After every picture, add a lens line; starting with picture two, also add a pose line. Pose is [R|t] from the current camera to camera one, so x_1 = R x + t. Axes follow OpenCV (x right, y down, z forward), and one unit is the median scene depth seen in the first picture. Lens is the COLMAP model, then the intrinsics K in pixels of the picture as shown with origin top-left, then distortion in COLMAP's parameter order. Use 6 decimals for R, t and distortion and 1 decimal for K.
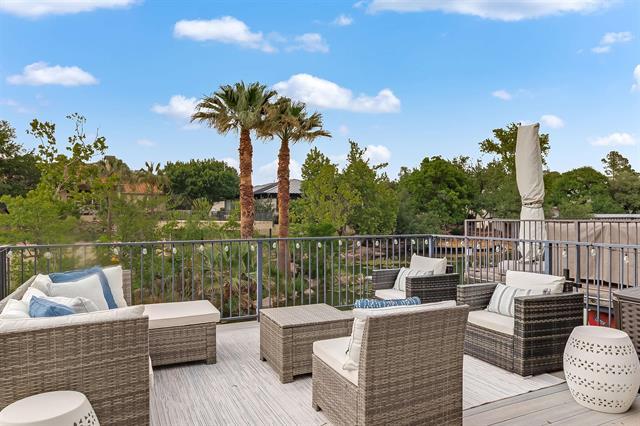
lens RADIAL K [[431.2, 0, 318.1], [0, 431.2, 215.1], [0, 0, 1]] dist [-0.008173, -0.000959]
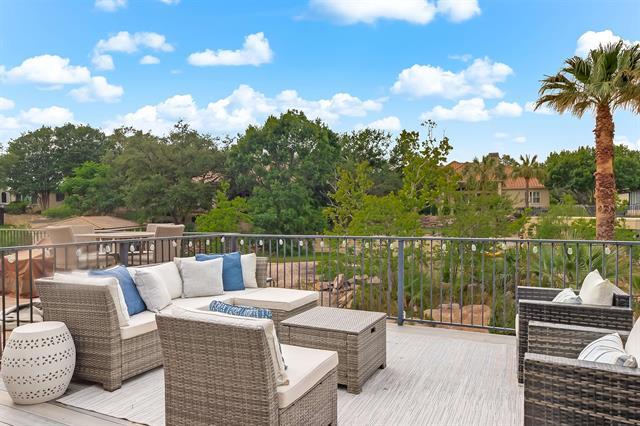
lens RADIAL K [[431.2, 0, 313.7], [0, 431.2, 212.0], [0, 0, 1]] dist [-0.008173, -0.000959]
pose [[0.627722, -0.003572, -0.778429, 0.117810], [0.005472, 0.999985, -0.000176, 0.000144], [0.778418, -0.004149, 0.627732, 0.067895]]
